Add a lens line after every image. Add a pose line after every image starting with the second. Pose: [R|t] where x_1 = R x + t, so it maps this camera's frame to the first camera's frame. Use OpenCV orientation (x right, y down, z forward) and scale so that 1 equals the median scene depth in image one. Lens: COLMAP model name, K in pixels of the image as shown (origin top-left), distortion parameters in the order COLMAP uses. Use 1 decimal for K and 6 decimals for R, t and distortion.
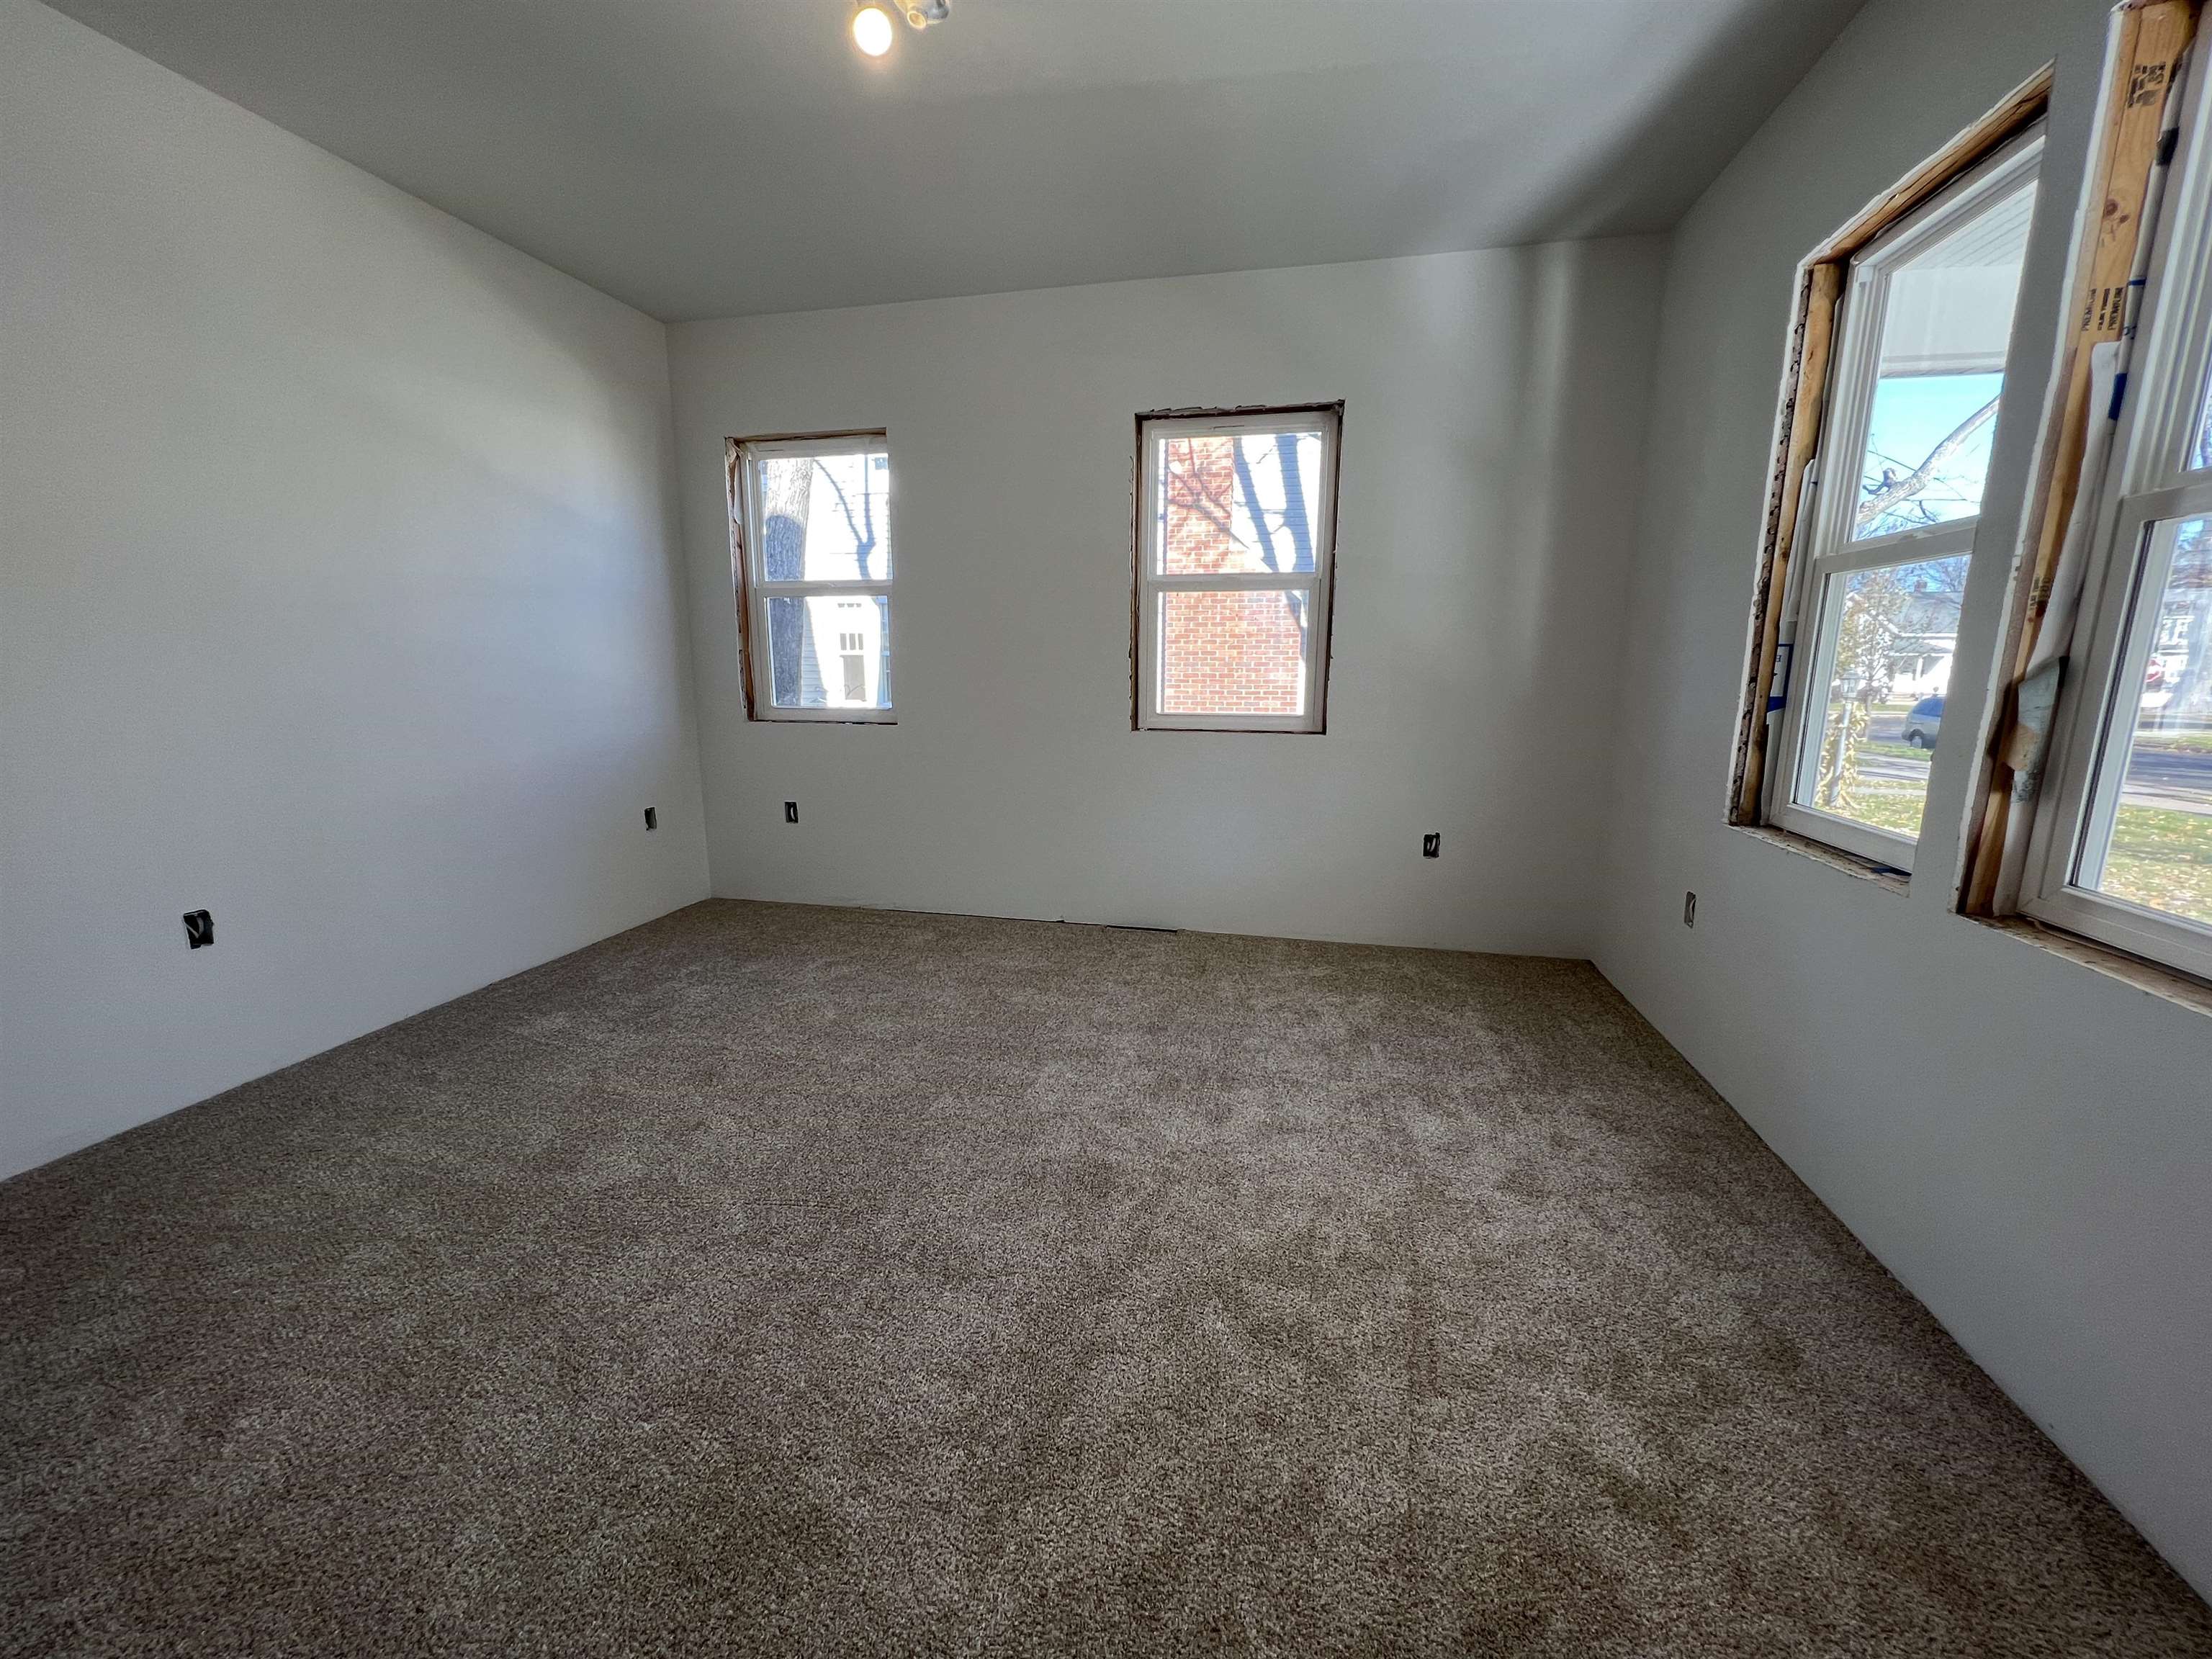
lens RADIAL K [[891.6, 0, 1100.6], [0, 891.6, 822.2], [0, 0, 1]] dist [-0.002026, 0.000643]
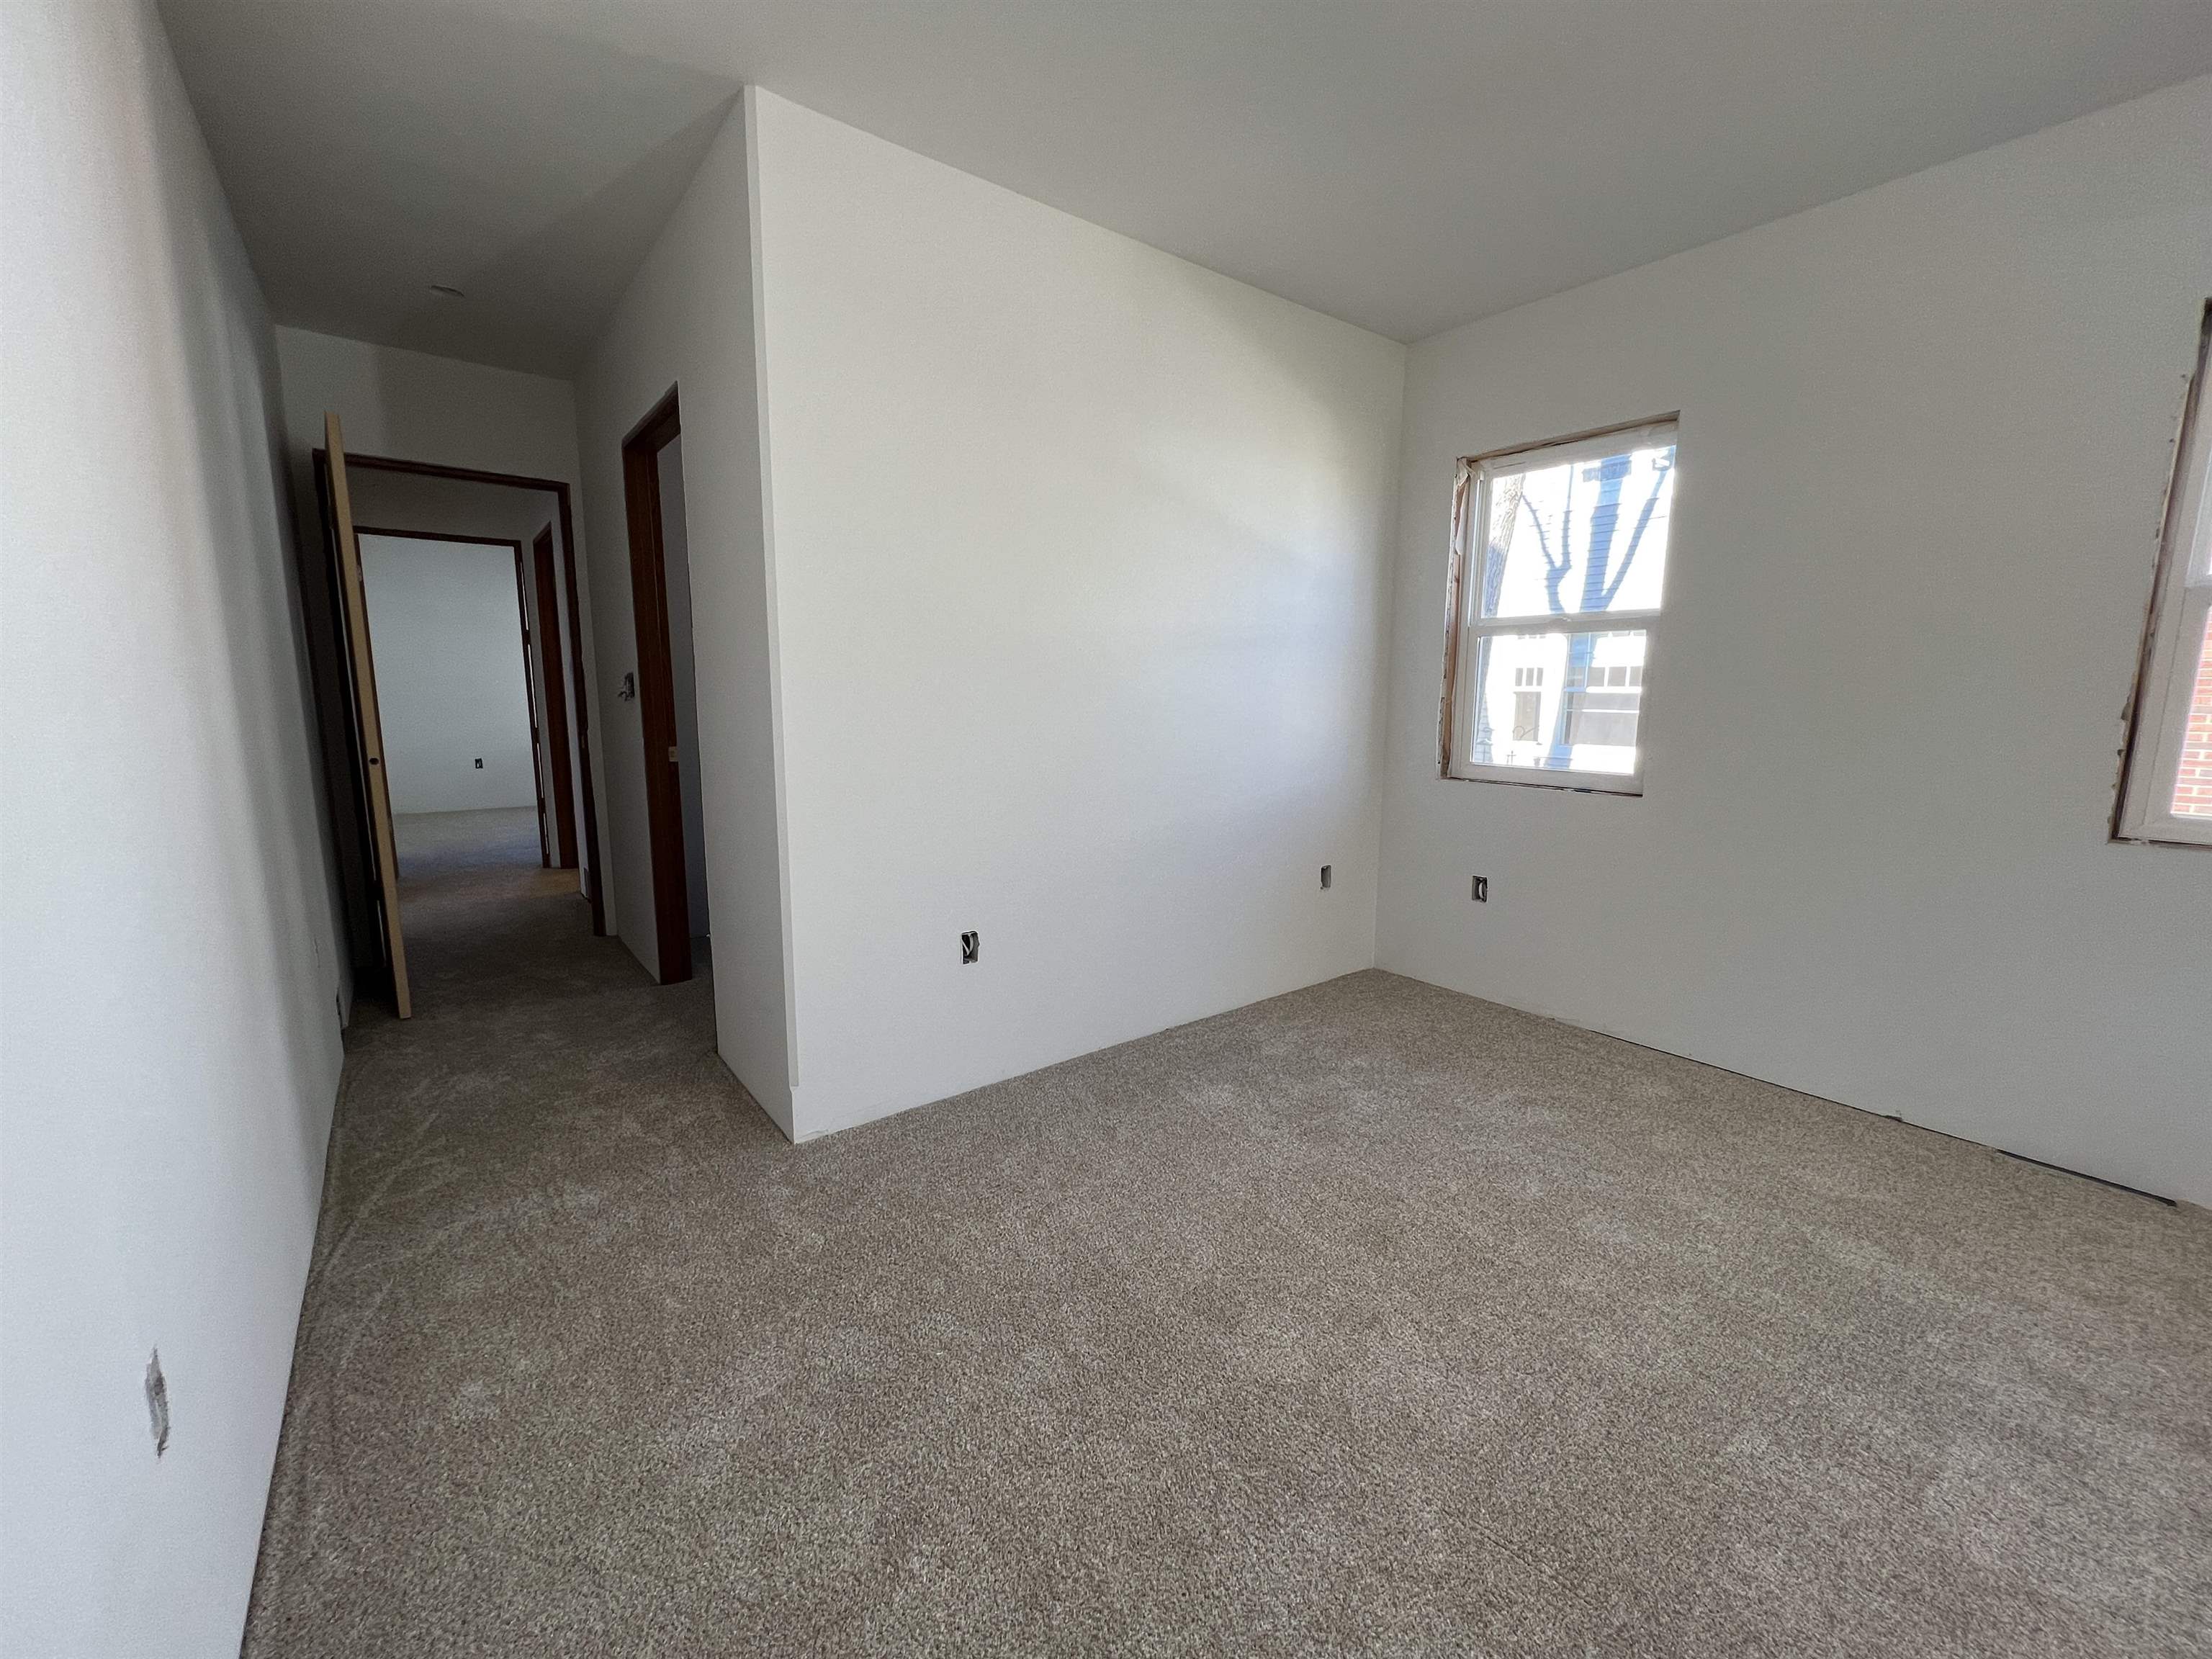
lens RADIAL K [[891.6, 0, 1086.7], [0, 891.6, 821.1], [0, 0, 1]] dist [-0.002026, 0.000643]
pose [[0.762955, 0.097121, -0.639114, -0.142548], [-0.119574, 0.992792, 0.008123, -0.054343], [0.635297, 0.070224, 0.769069, 0.159507]]
